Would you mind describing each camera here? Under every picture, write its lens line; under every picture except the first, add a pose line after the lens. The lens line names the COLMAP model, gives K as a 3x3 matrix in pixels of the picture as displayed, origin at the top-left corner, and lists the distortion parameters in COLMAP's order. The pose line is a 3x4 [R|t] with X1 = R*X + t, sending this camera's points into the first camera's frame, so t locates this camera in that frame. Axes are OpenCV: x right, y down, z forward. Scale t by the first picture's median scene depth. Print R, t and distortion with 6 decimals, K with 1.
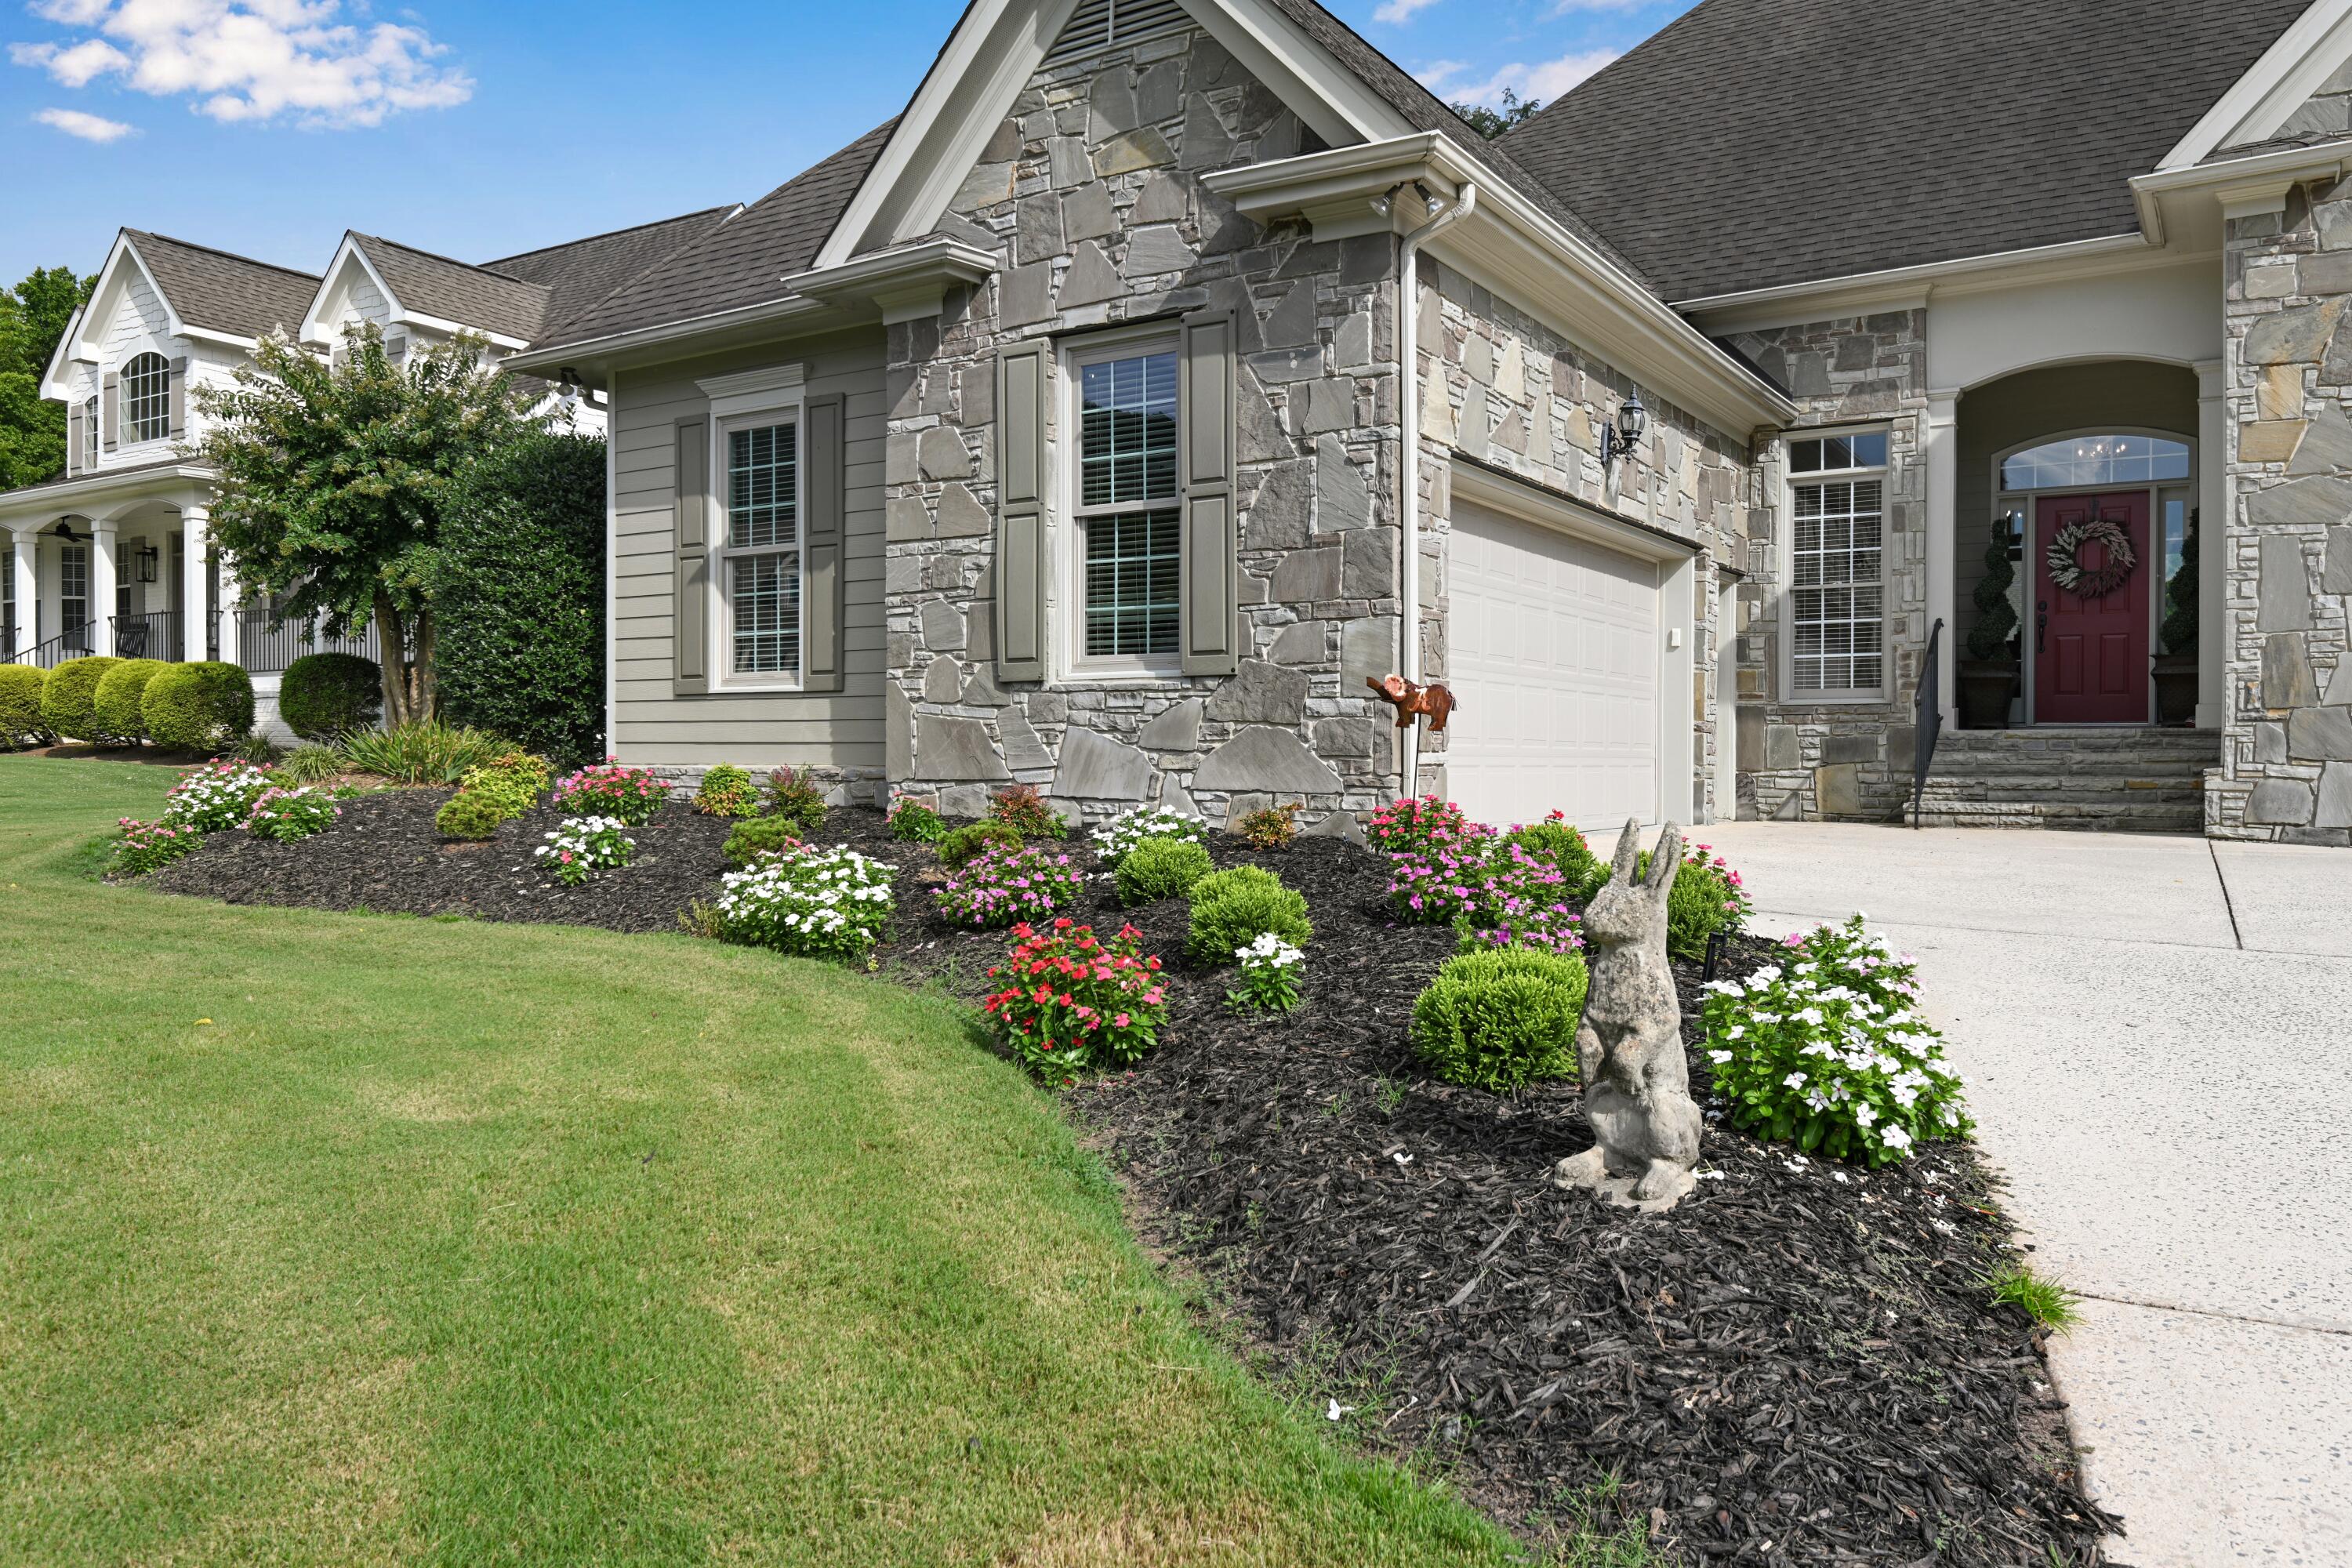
lens RADIAL K [[1653.4, 0, 1175.2], [0, 1653.4, 737.6], [0, 0, 1]] dist [-0.007054, -0.002209]
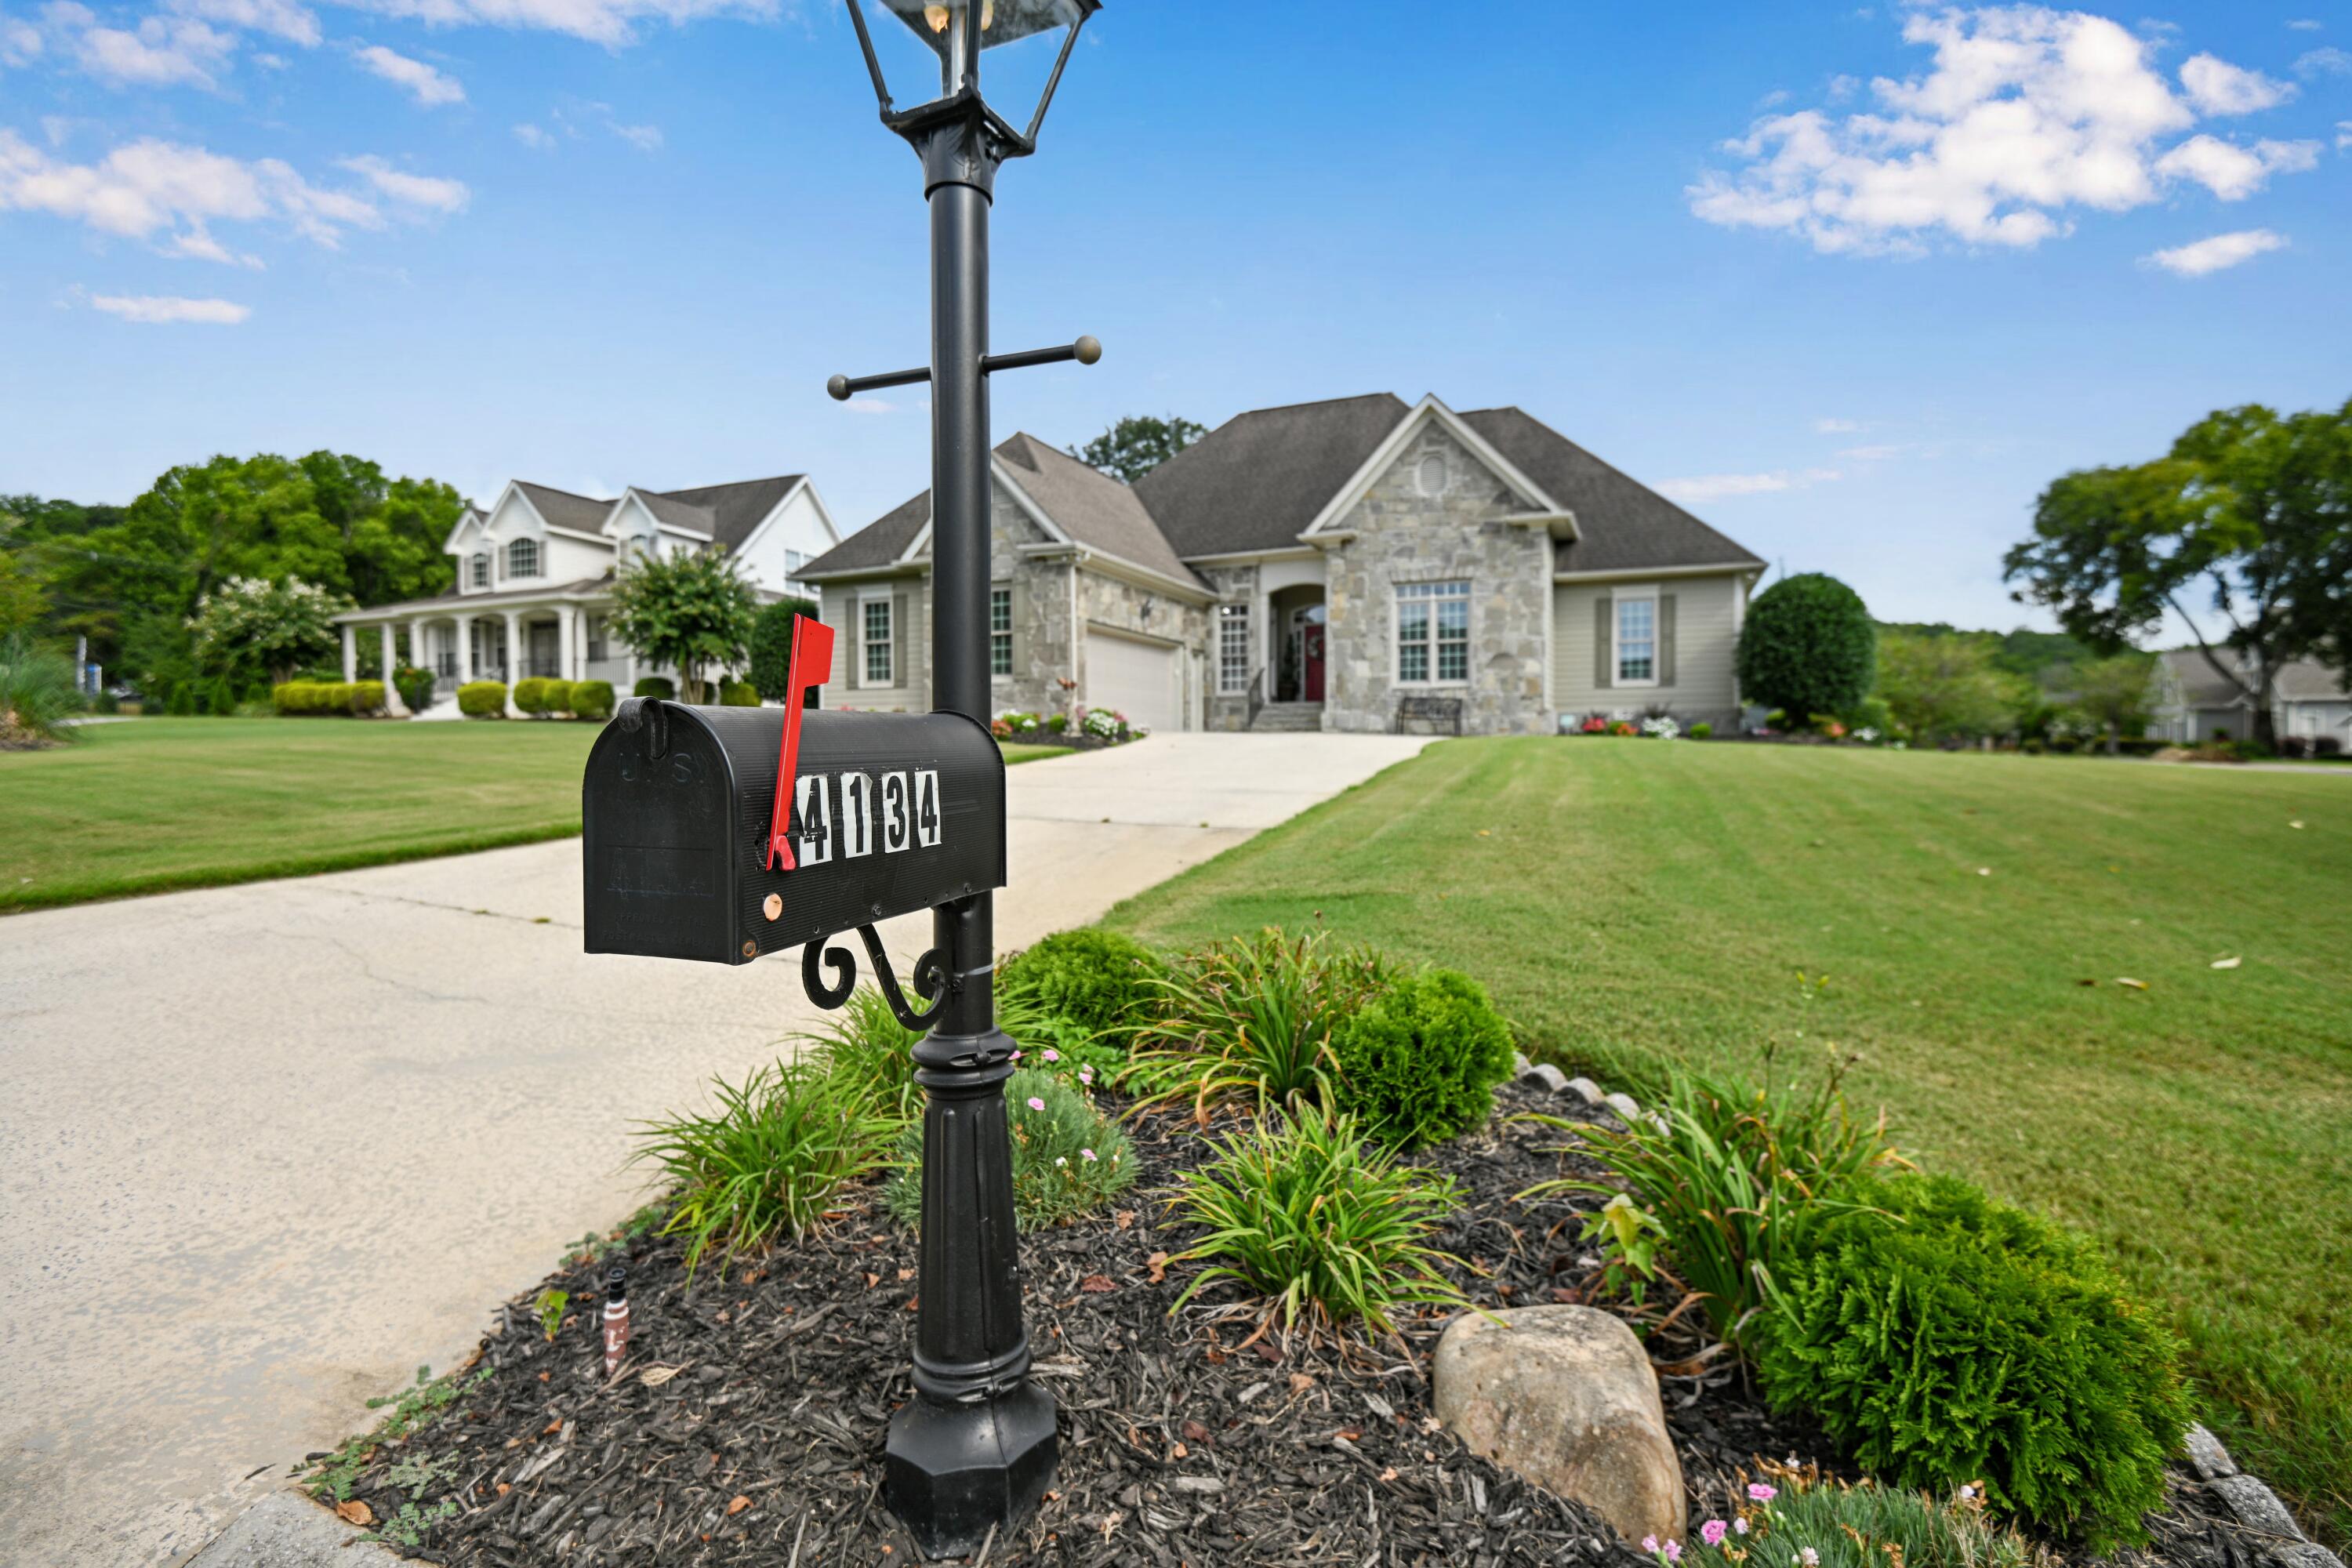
lens RADIAL K [[1218.4, 0, 1167.9], [0, 1218.4, 756.8], [0, 0, 1]] dist [-0.003052, -0.000550]
pose [[0.991186, -0.002778, 0.132447, -0.010403], [0.002469, 0.999994, 0.002495, 0.099177], [-0.132453, -0.002146, 0.991187, -1.353670]]
